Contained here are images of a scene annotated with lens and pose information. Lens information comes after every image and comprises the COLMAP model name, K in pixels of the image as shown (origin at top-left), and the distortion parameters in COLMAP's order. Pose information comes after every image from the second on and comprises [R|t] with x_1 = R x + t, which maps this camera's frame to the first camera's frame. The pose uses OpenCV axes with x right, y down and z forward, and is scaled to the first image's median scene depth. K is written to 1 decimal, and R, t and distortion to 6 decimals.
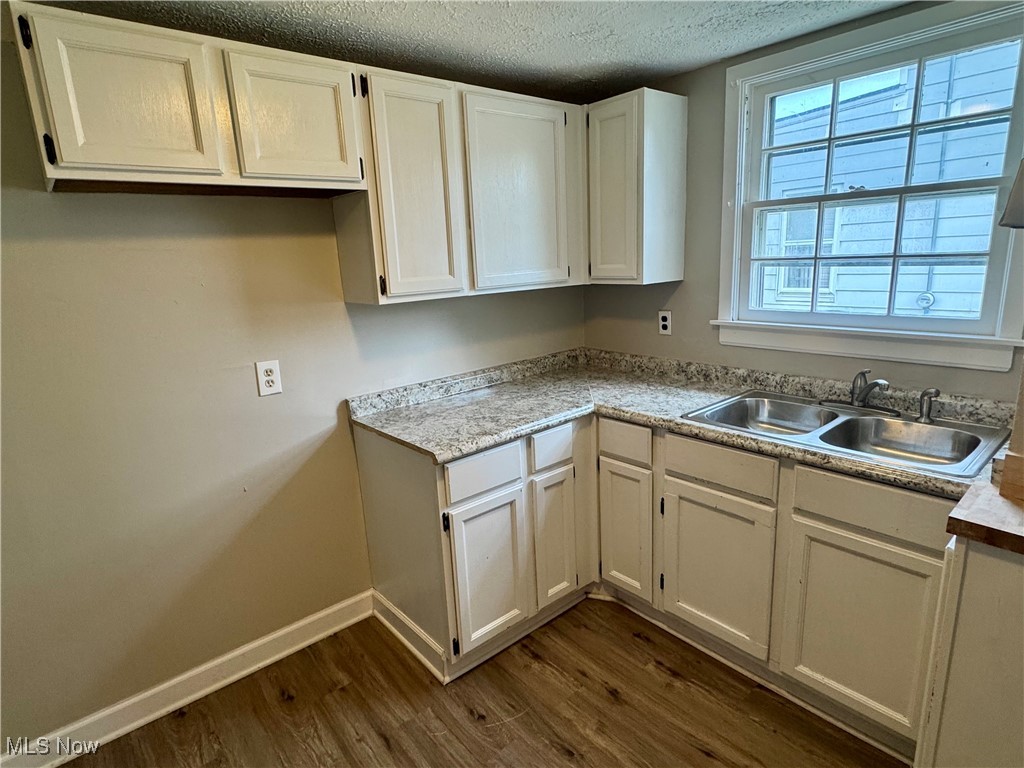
lens RADIAL K [[557.9, 0, 506.1], [0, 557.9, 384.1], [0, 0, 1]] dist [-0.003312, -0.000378]
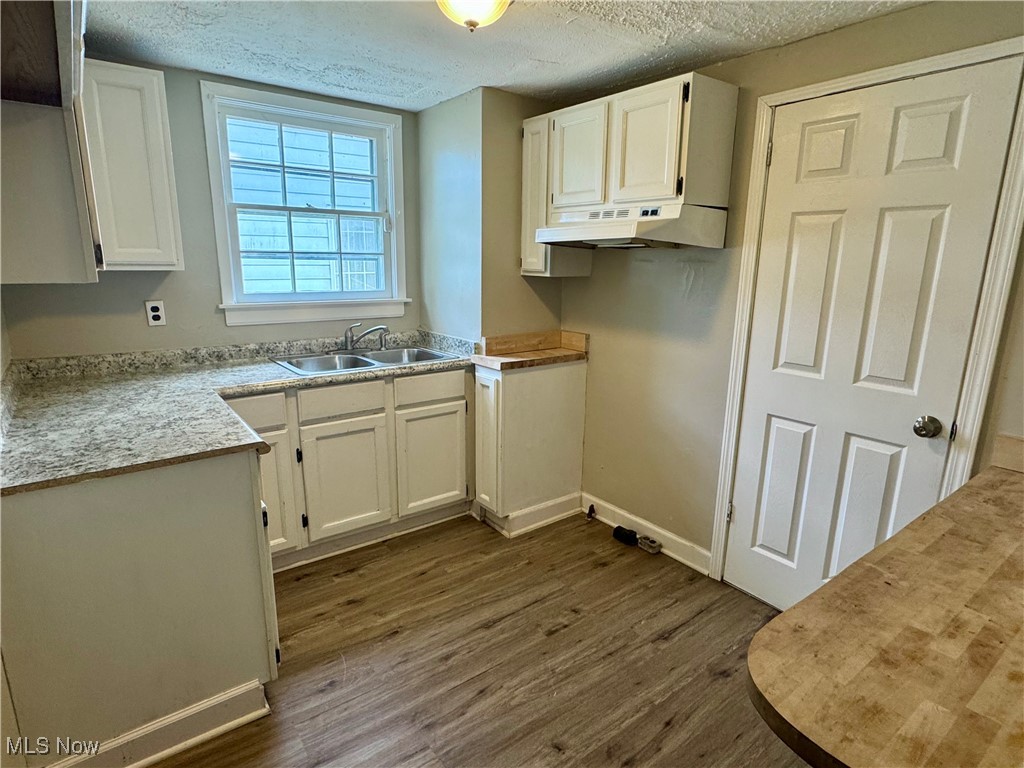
lens RADIAL K [[557.9, 0, 506.9], [0, 557.9, 386.1], [0, 0, 1]] dist [-0.003312, -0.000378]
pose [[0.056024, -0.177927, 0.982448, -0.809488], [0.209273, 0.964228, 0.162693, -0.021958], [-0.976251, 0.196485, 0.091255, 0.423611]]
